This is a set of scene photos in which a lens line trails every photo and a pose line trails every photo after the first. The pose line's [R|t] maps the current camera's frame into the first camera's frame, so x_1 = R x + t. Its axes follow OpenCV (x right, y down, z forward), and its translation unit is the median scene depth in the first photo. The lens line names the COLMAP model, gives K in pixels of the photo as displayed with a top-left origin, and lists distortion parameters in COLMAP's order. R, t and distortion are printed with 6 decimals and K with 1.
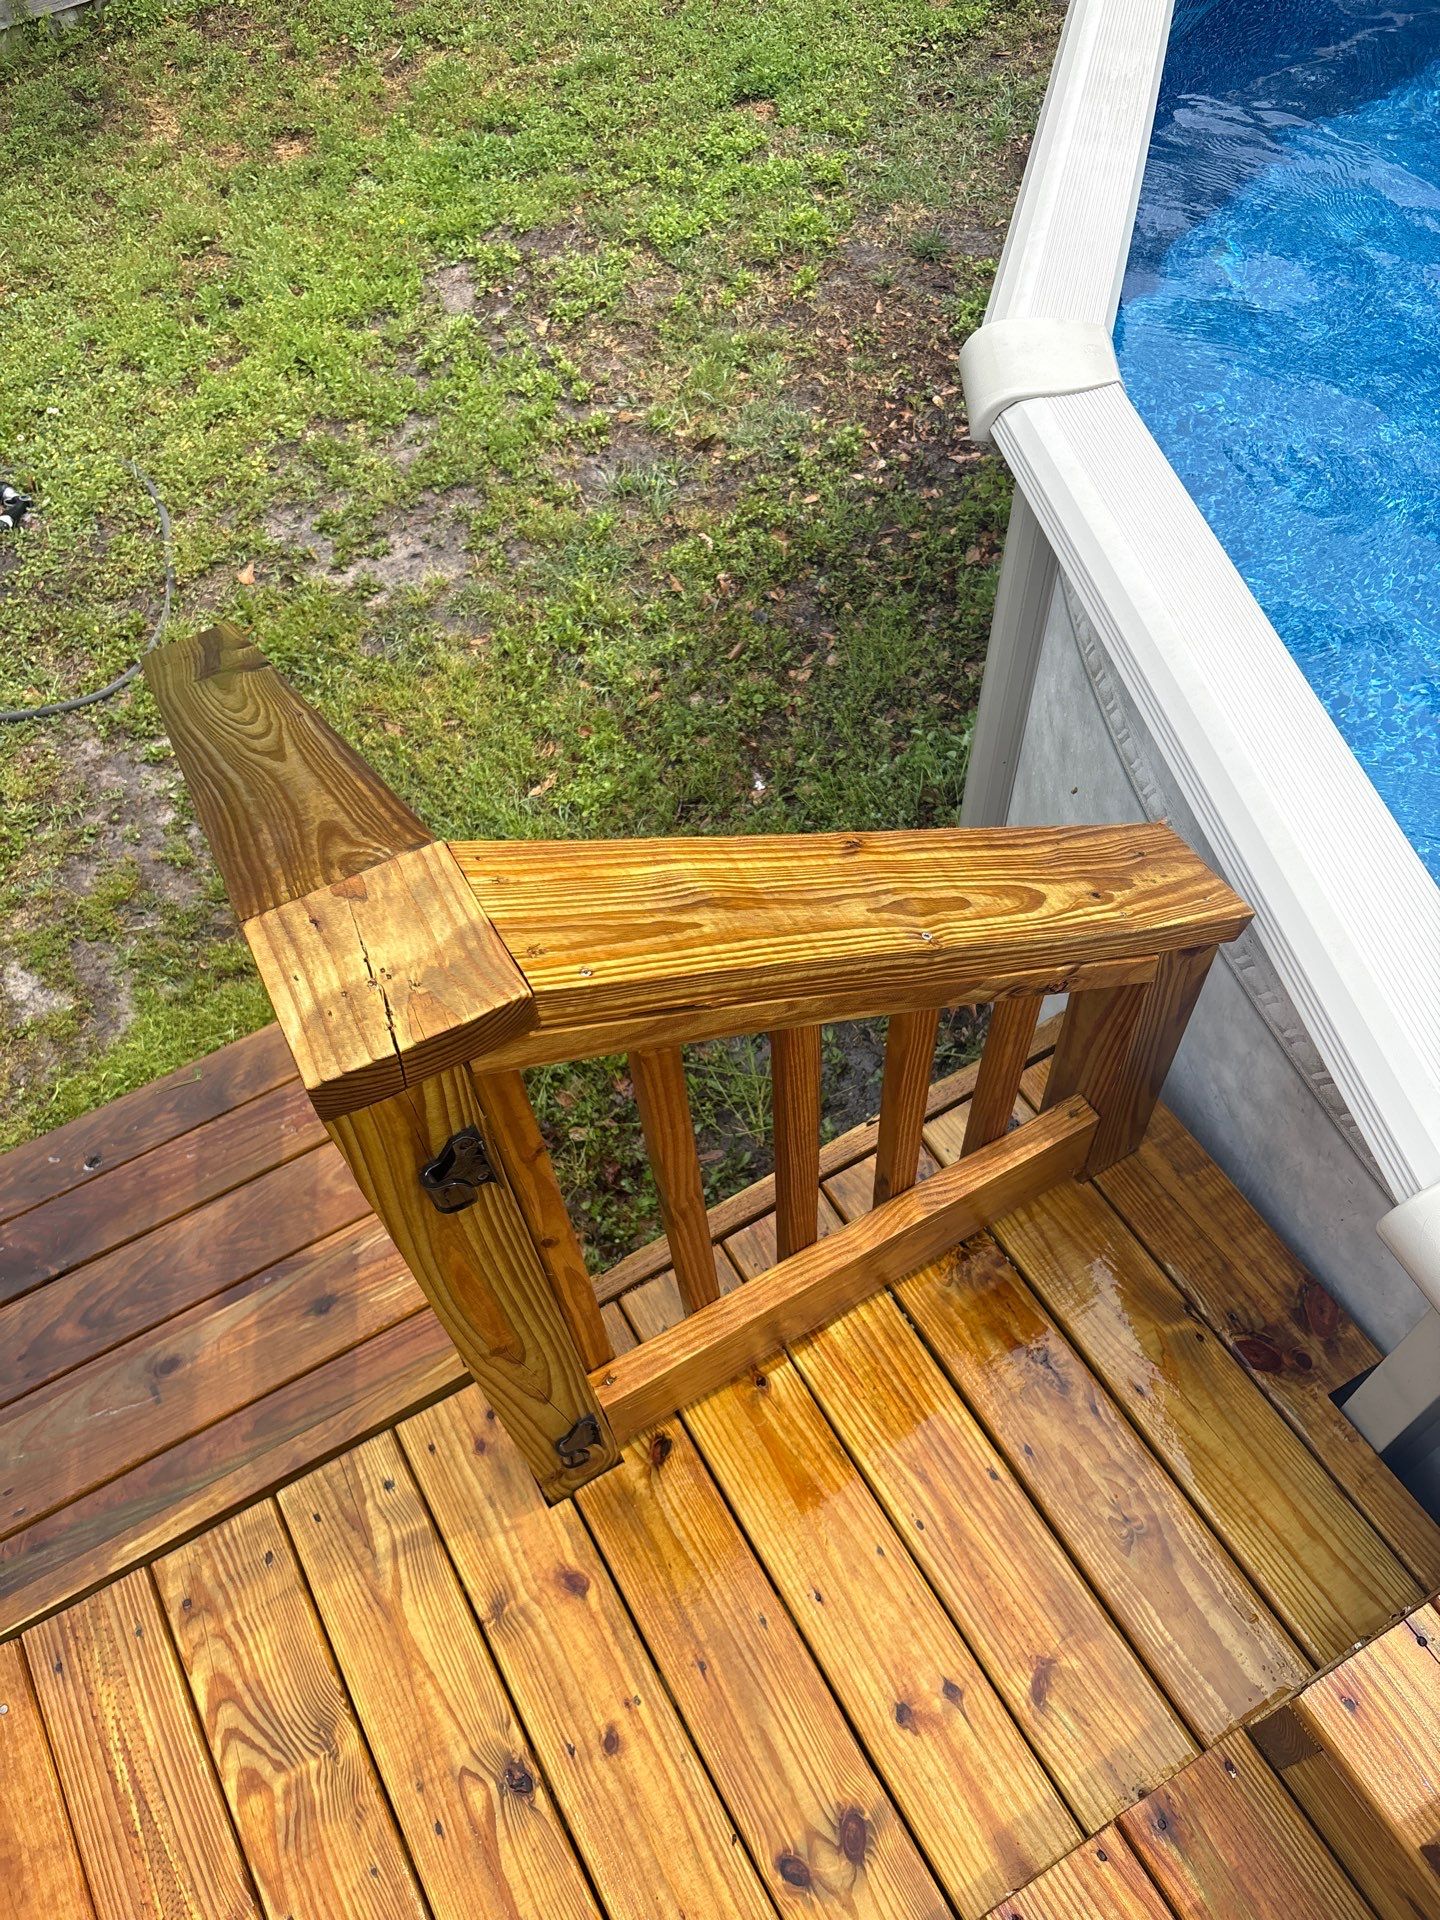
lens RADIAL K [[1439.1, 0, 738.5], [0, 1439.1, 953.7], [0, 0, 1]] dist [0.046554, -0.057177]
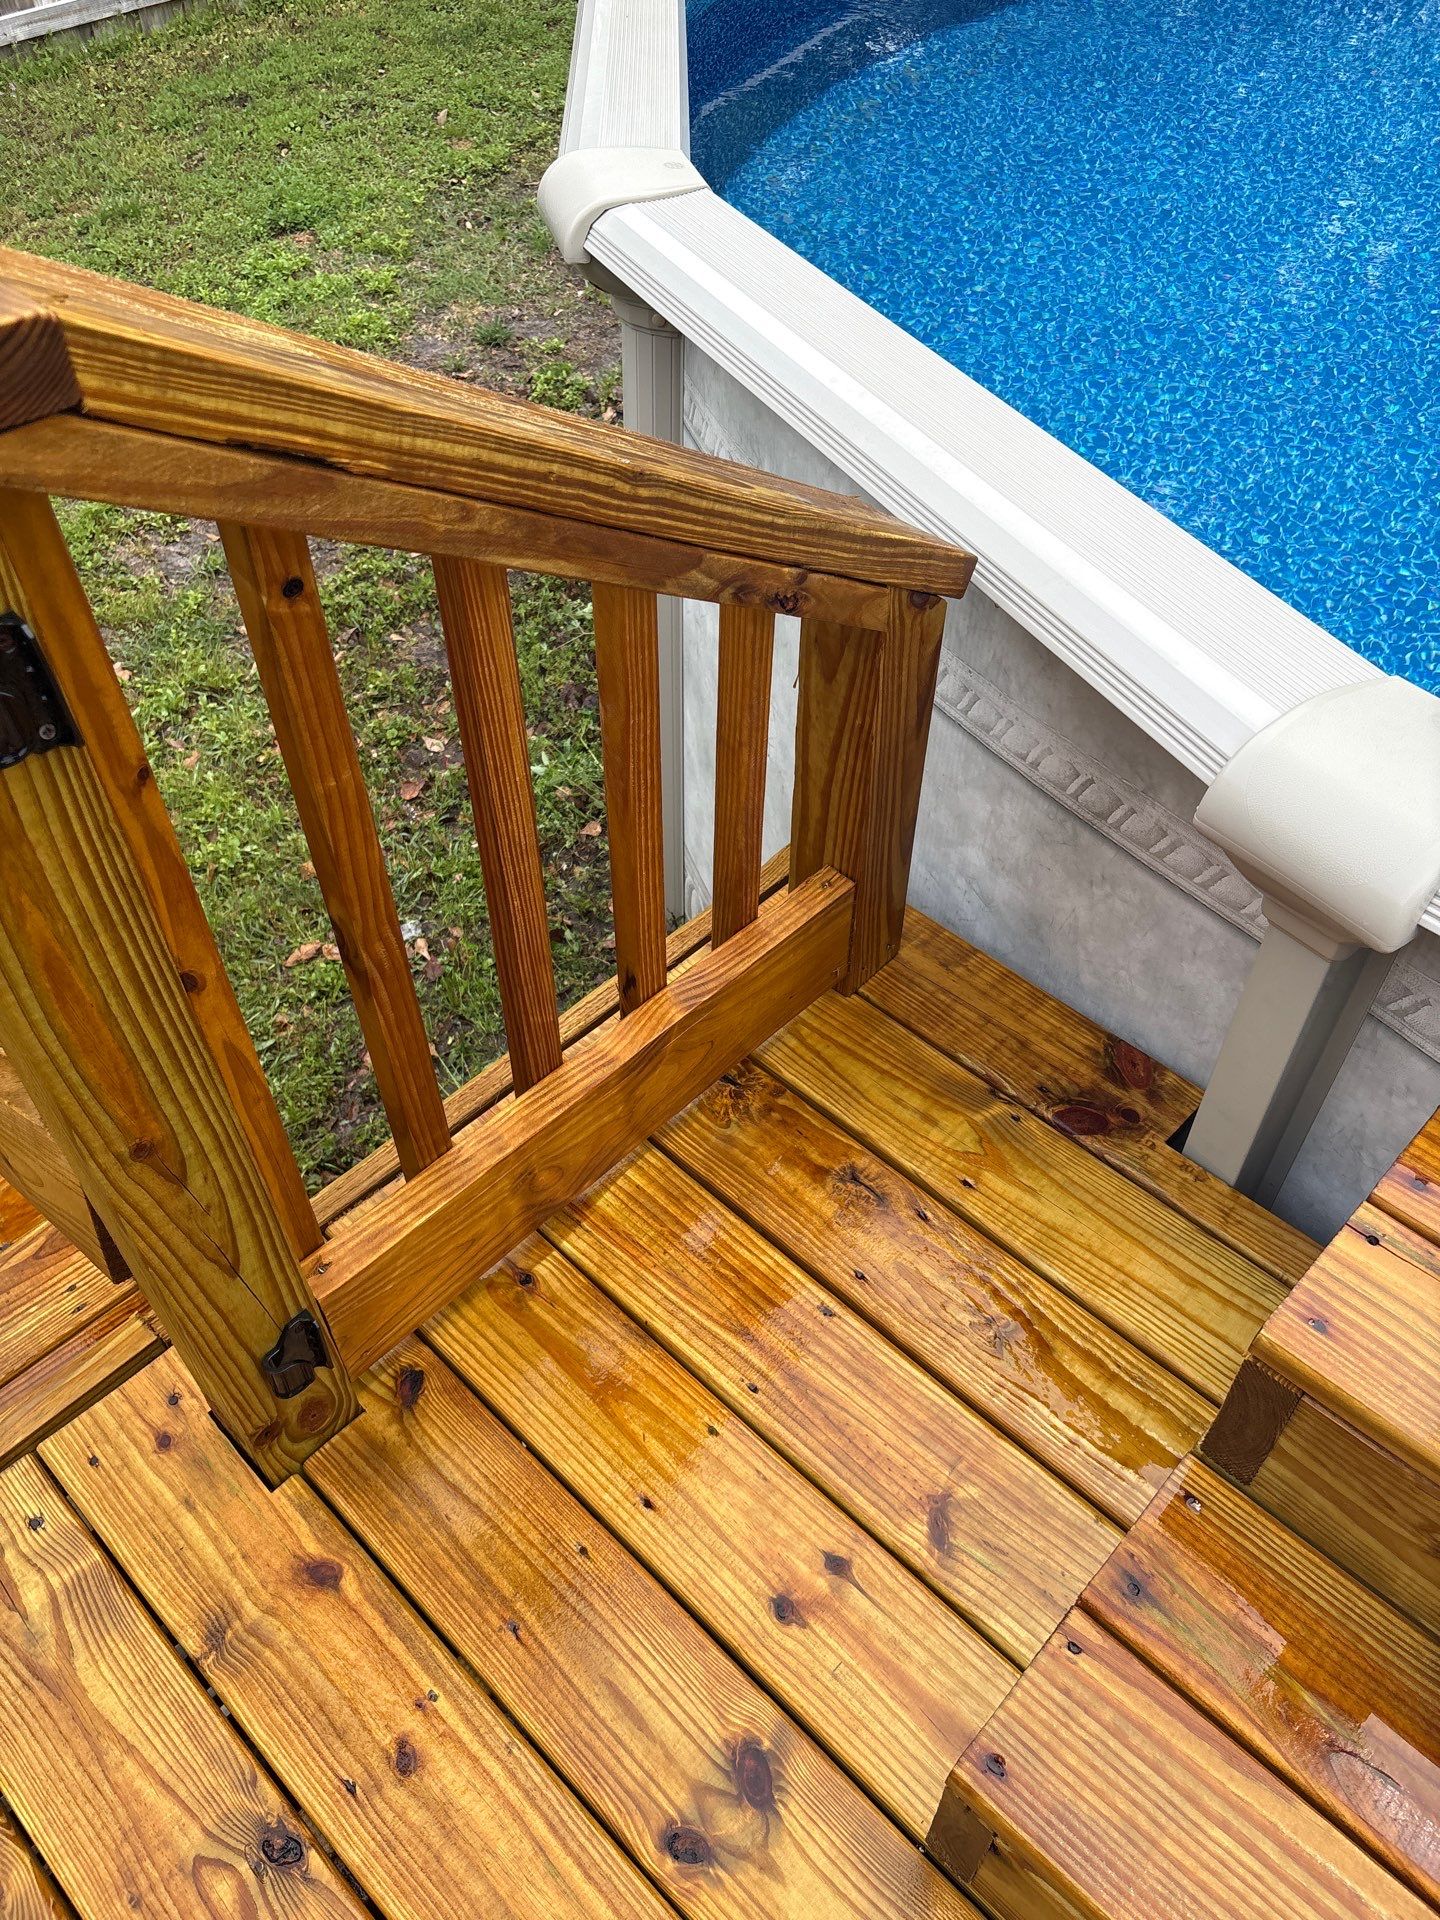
lens RADIAL K [[1439.1, 0, 738.5], [0, 1439.1, 953.7], [0, 0, 1]] dist [0.046554, -0.057177]
pose [[0.958497, -0.167781, 0.230505, -0.026468], [0.200734, 0.971285, -0.127717, 0.261590], [-0.202458, 0.168686, 0.964653, 0.190742]]
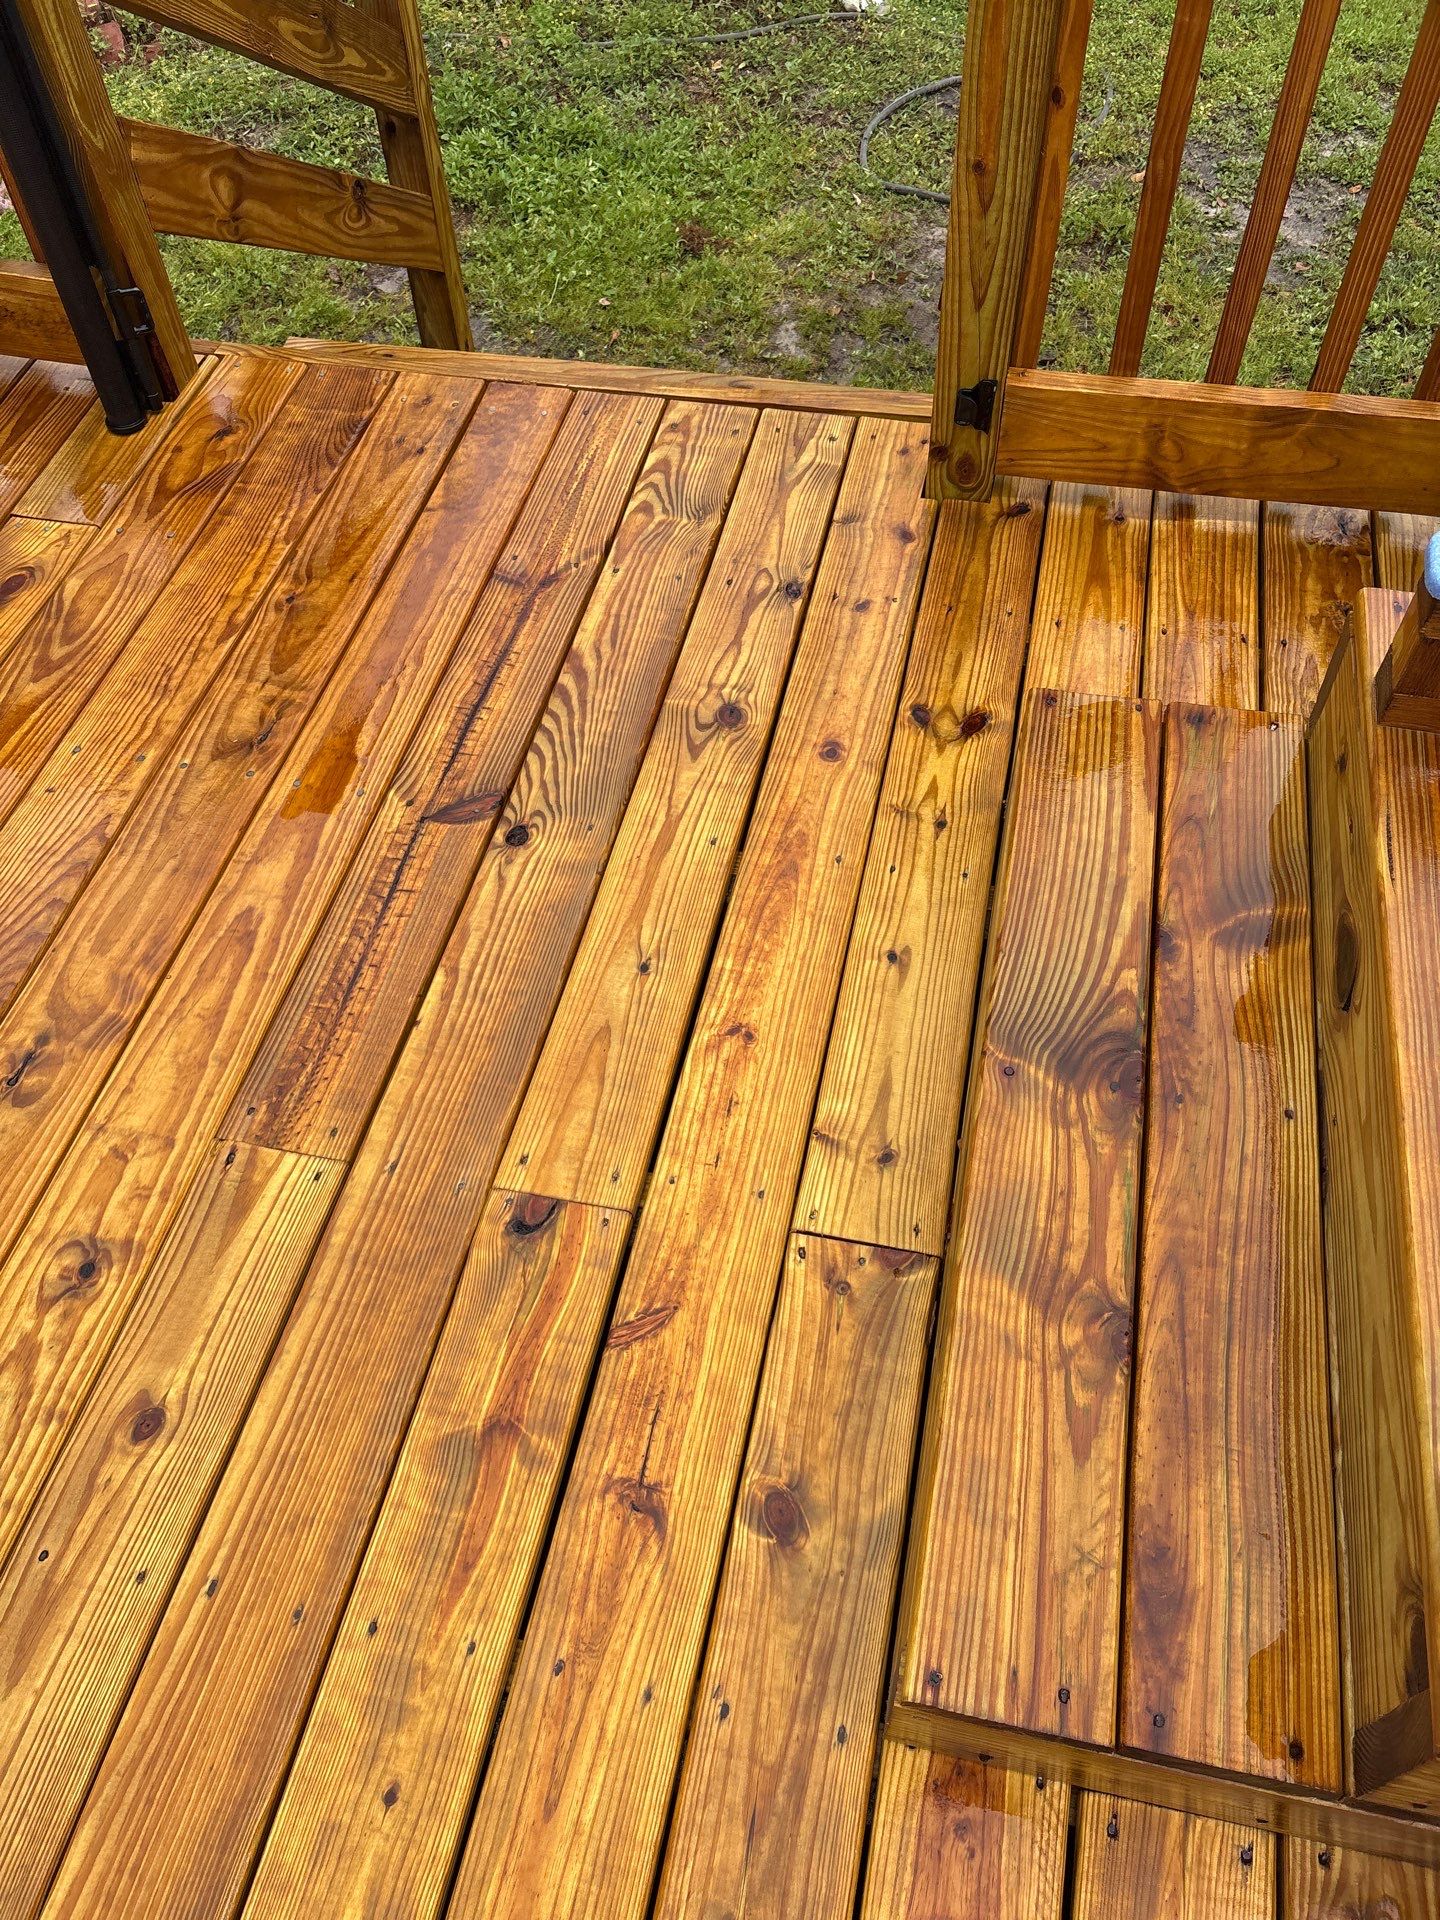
lens RADIAL K [[1439.1, 0, 738.5], [0, 1439.1, 953.7], [0, 0, 1]] dist [0.046554, -0.057177]
pose [[0.742729, 0.553170, -0.377302, 0.453867], [-0.555913, 0.823518, 0.113048, 0.666528], [0.373250, 0.125783, 0.919164, -0.169777]]
